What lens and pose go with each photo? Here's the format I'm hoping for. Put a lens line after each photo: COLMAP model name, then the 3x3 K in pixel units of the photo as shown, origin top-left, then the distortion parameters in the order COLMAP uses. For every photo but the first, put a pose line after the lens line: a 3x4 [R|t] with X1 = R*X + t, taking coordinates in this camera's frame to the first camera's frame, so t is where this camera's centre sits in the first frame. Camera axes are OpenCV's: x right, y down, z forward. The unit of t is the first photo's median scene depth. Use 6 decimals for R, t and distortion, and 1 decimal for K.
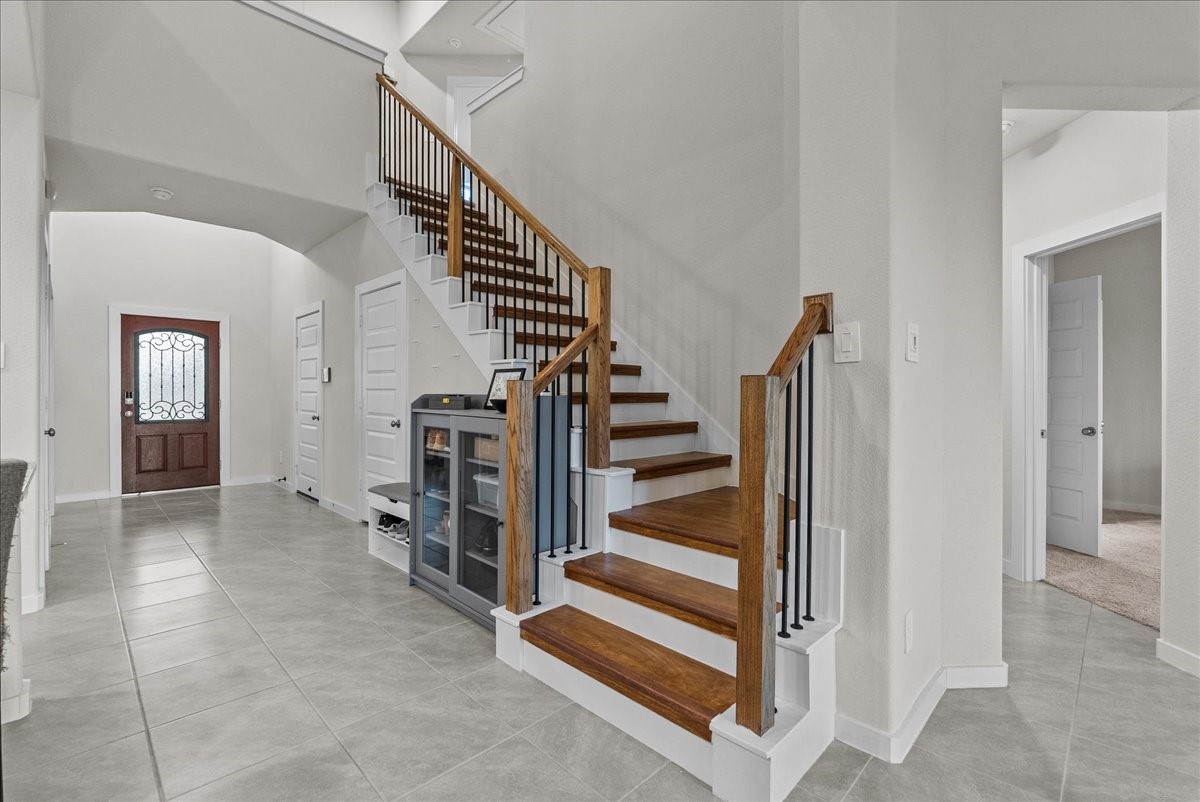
lens RADIAL K [[526.0, 0, 602.4], [0, 526.0, 396.7], [0, 0, 1]] dist [-0.002842, -0.000216]
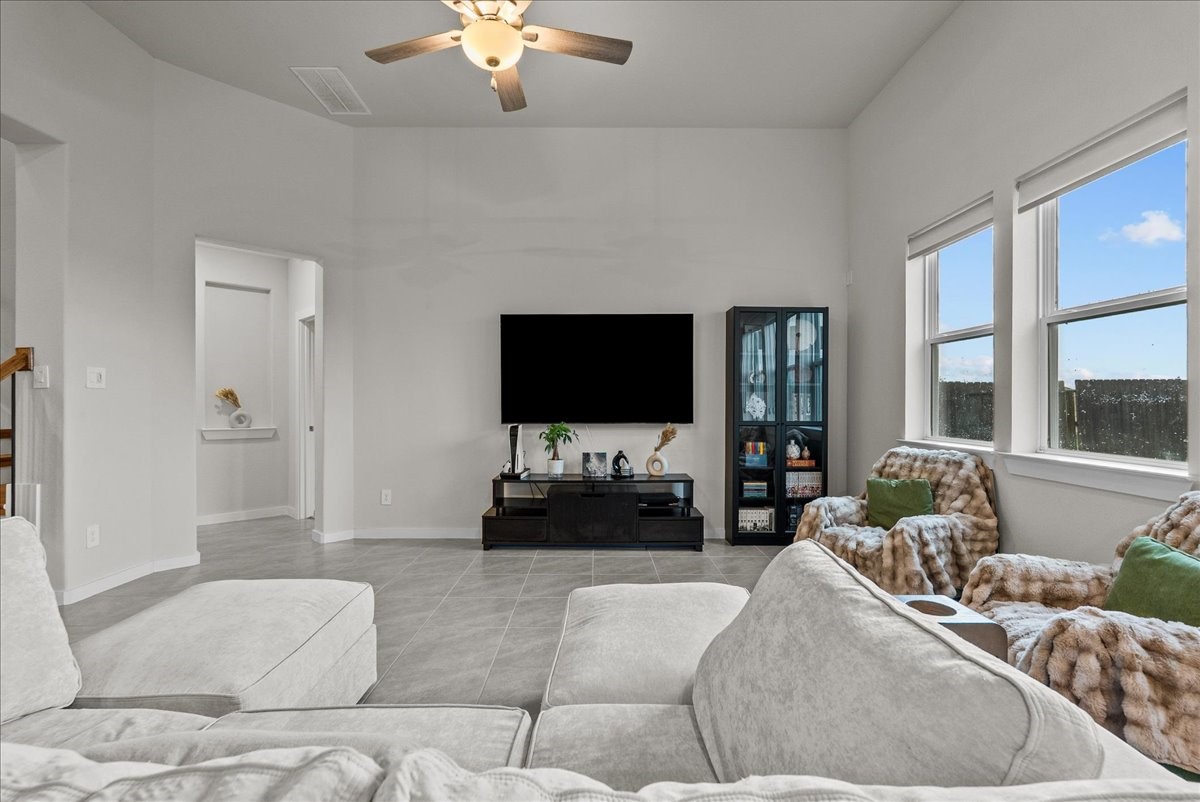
lens RADIAL K [[542.6, 0, 596.8], [0, 542.6, 404.2], [0, 0, 1]] dist [-0.003309, -0.000146]
pose [[0.710131, -0.004114, 0.704058, 0.156254], [0.005342, 0.999986, 0.000454, -0.000917], [-0.704050, 0.003438, 0.710142, -0.479658]]
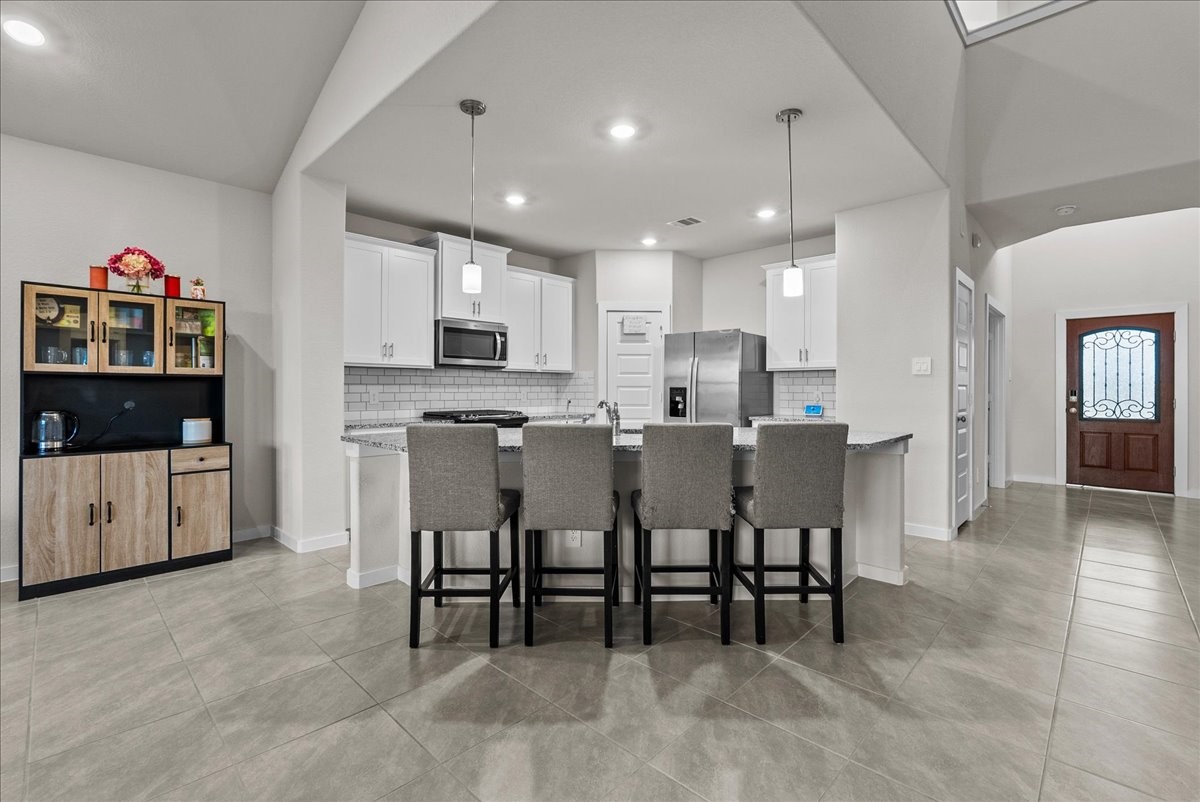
lens RADIAL K [[533.4, 0, 598.2], [0, 533.4, 390.2], [0, 0, 1]] dist [-0.002926, -0.000357]
pose [[0.013577, -0.000300, -0.999908, 0.187231], [-0.009502, 0.999955, -0.000429, 0.000457], [0.999863, 0.009507, 0.013573, 0.003651]]
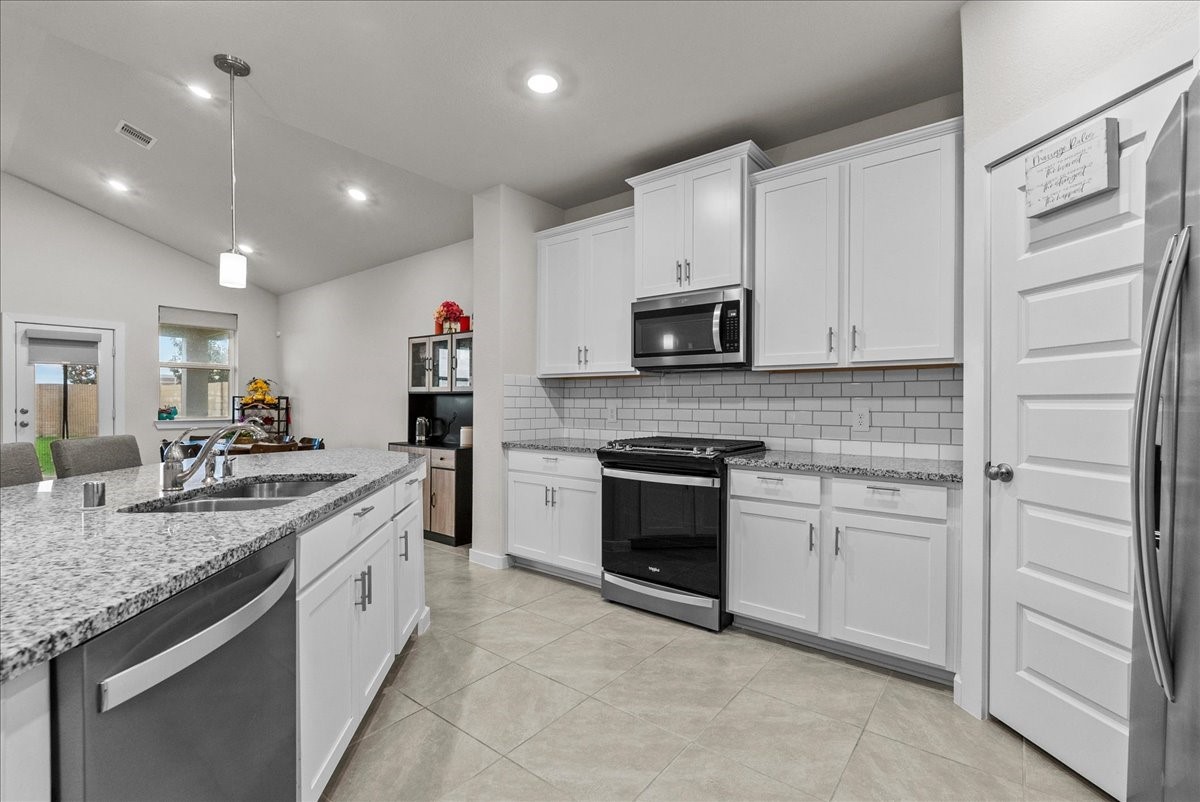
lens RADIAL K [[526.2, 0, 600.0], [0, 526.2, 401.0], [0, 0, 1]] dist [-0.005238, -0.000685]
pose [[-0.993643, -0.006051, -0.112411, -0.561344], [-0.006590, 0.999969, 0.004422, -0.004746], [0.112381, 0.005135, -0.993652, 0.334644]]
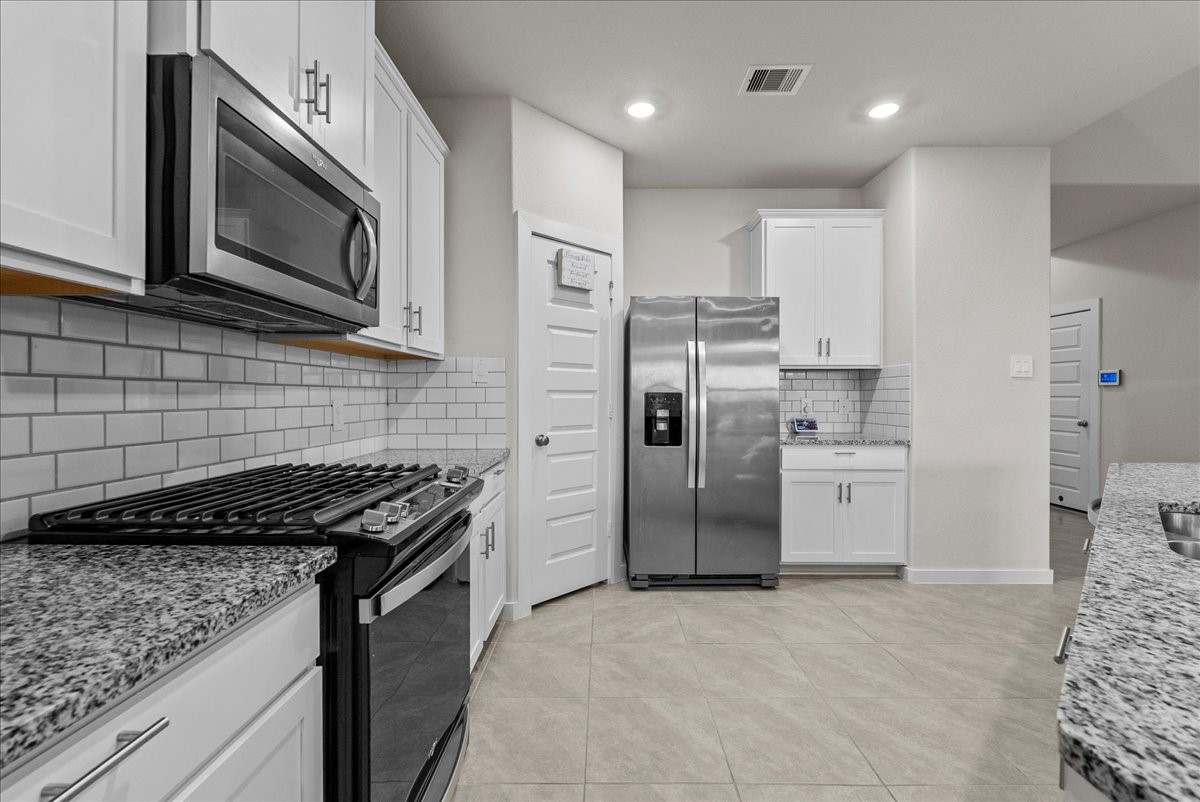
lens RADIAL K [[526.0, 0, 602.4], [0, 526.0, 396.7], [0, 0, 1]] dist [-0.002842, -0.000216]
pose [[0.696207, -0.000150, -0.717841, -0.449559], [-0.004526, 0.999979, -0.004599, 0.000131], [0.717827, 0.006451, 0.696192, -0.255612]]
